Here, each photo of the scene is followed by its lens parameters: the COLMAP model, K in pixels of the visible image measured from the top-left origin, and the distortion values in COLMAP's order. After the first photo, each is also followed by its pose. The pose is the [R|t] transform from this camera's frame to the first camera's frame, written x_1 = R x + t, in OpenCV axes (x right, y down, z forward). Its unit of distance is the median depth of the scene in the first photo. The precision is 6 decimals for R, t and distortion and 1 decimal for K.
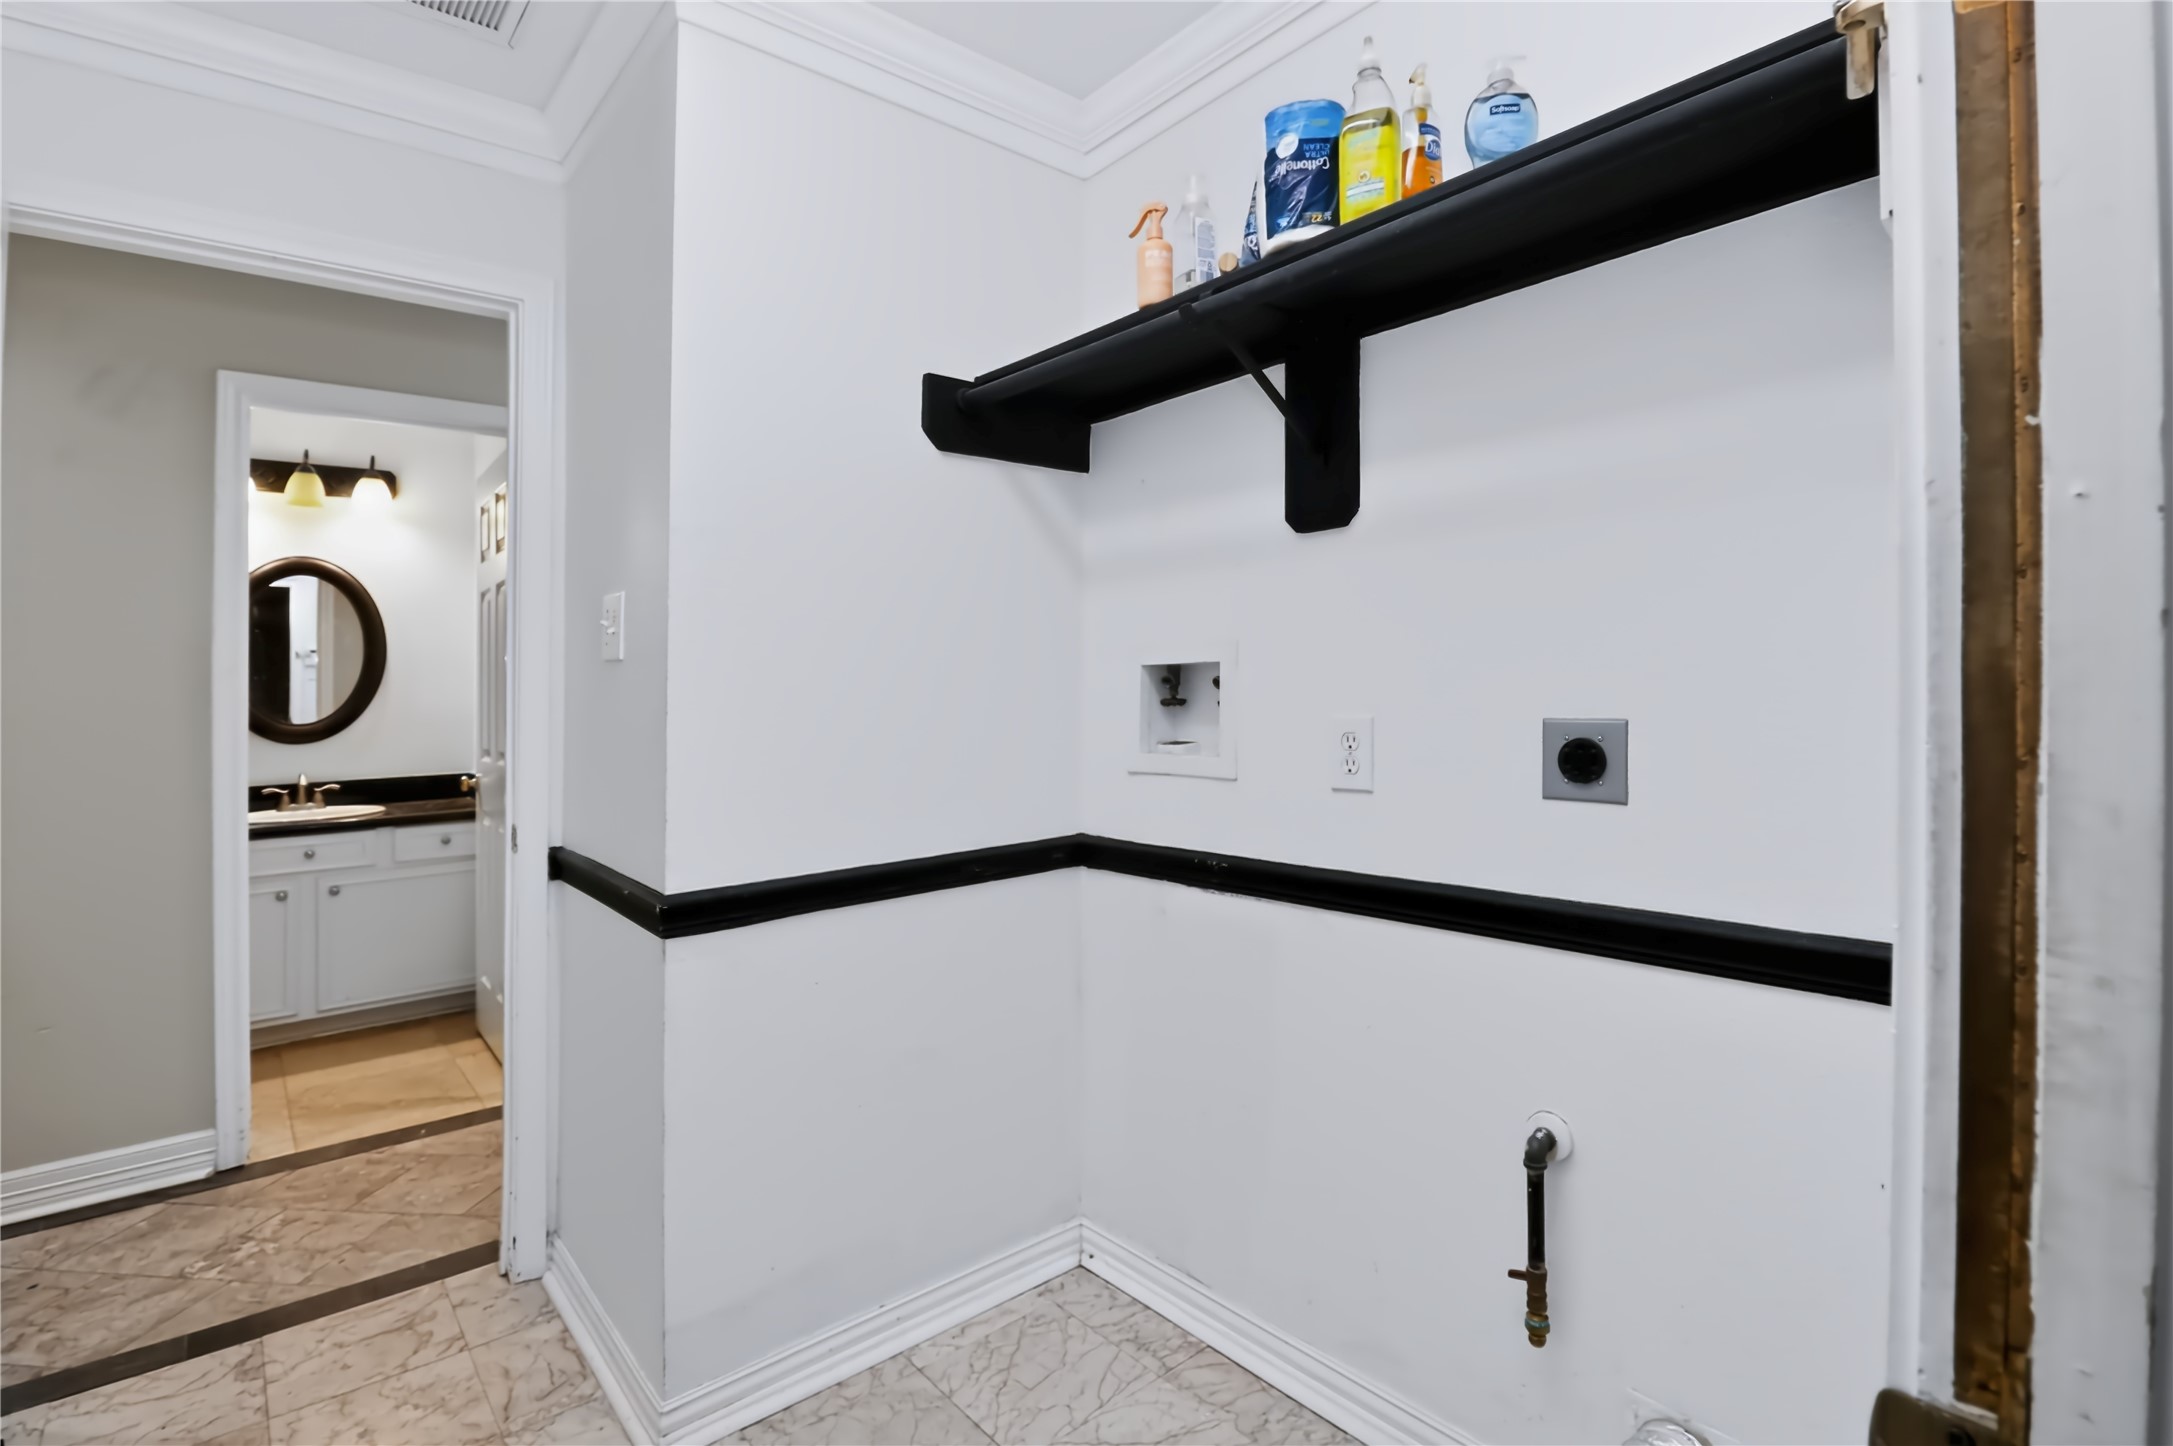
lens RADIAL K [[1053.7, 0, 1075.3], [0, 1053.7, 673.5], [0, 0, 1]] dist [0.004016, -0.015787]
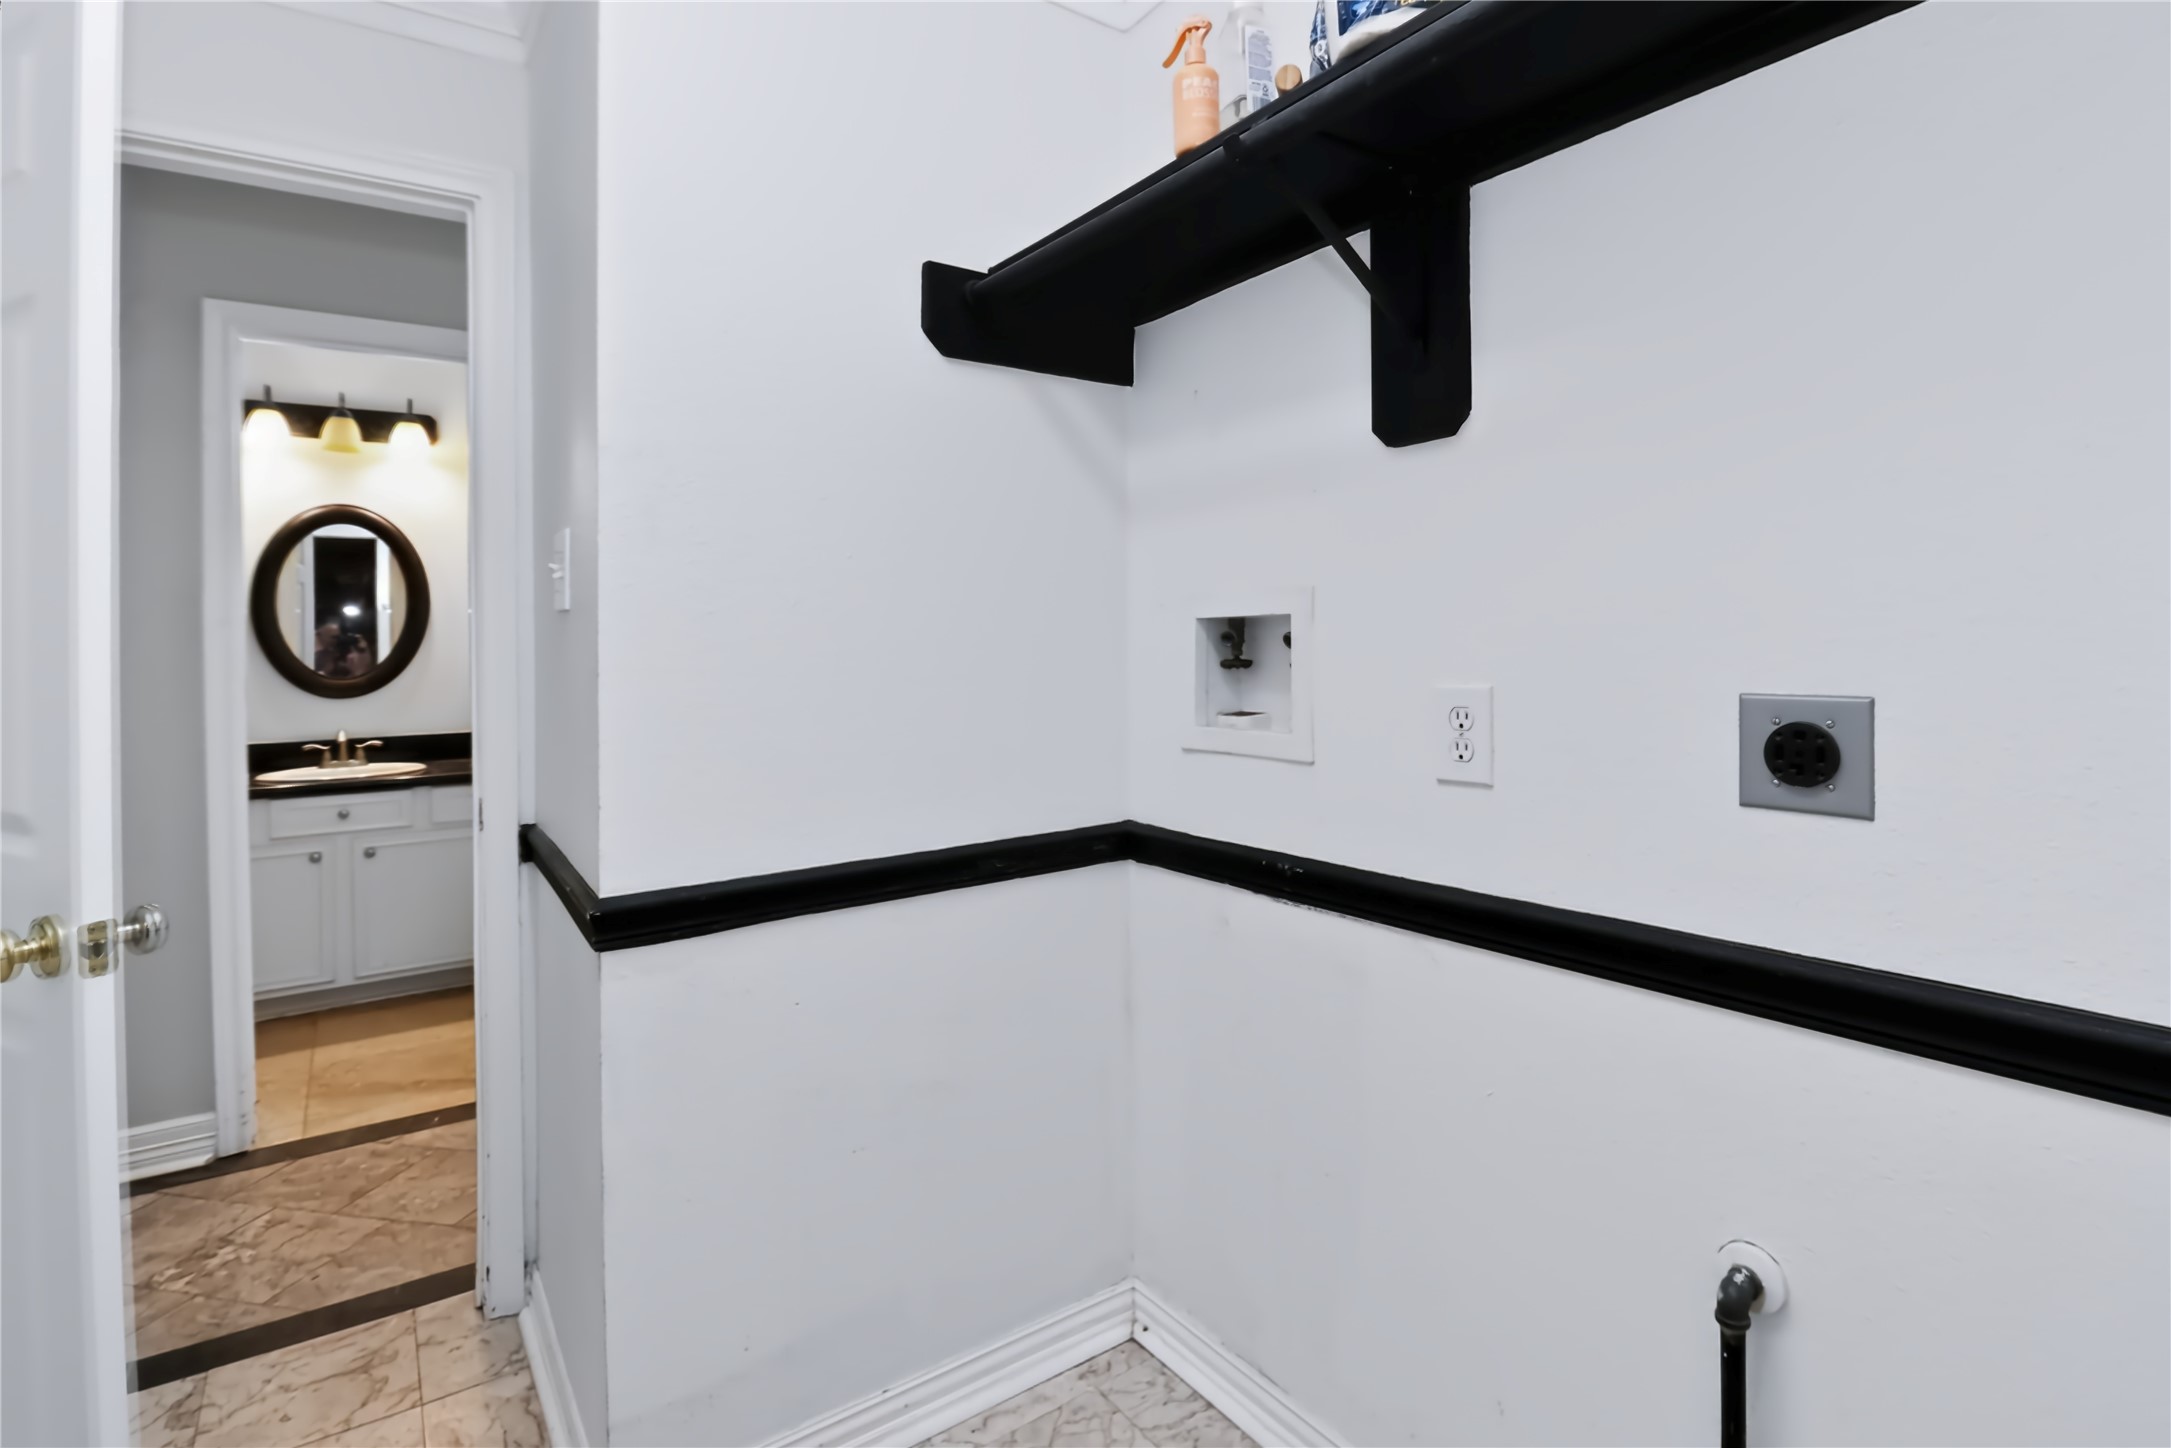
lens RADIAL K [[1057.4, 0, 1078.6], [0, 1057.4, 589.4], [0, 0, 1]] dist [0.000084, -0.008191]
pose [[0.996245, 0.000196, -0.086581, 0.039066], [-0.003390, 0.999319, -0.036743, 0.000134], [0.086515, 0.036899, 0.995567, 0.160846]]
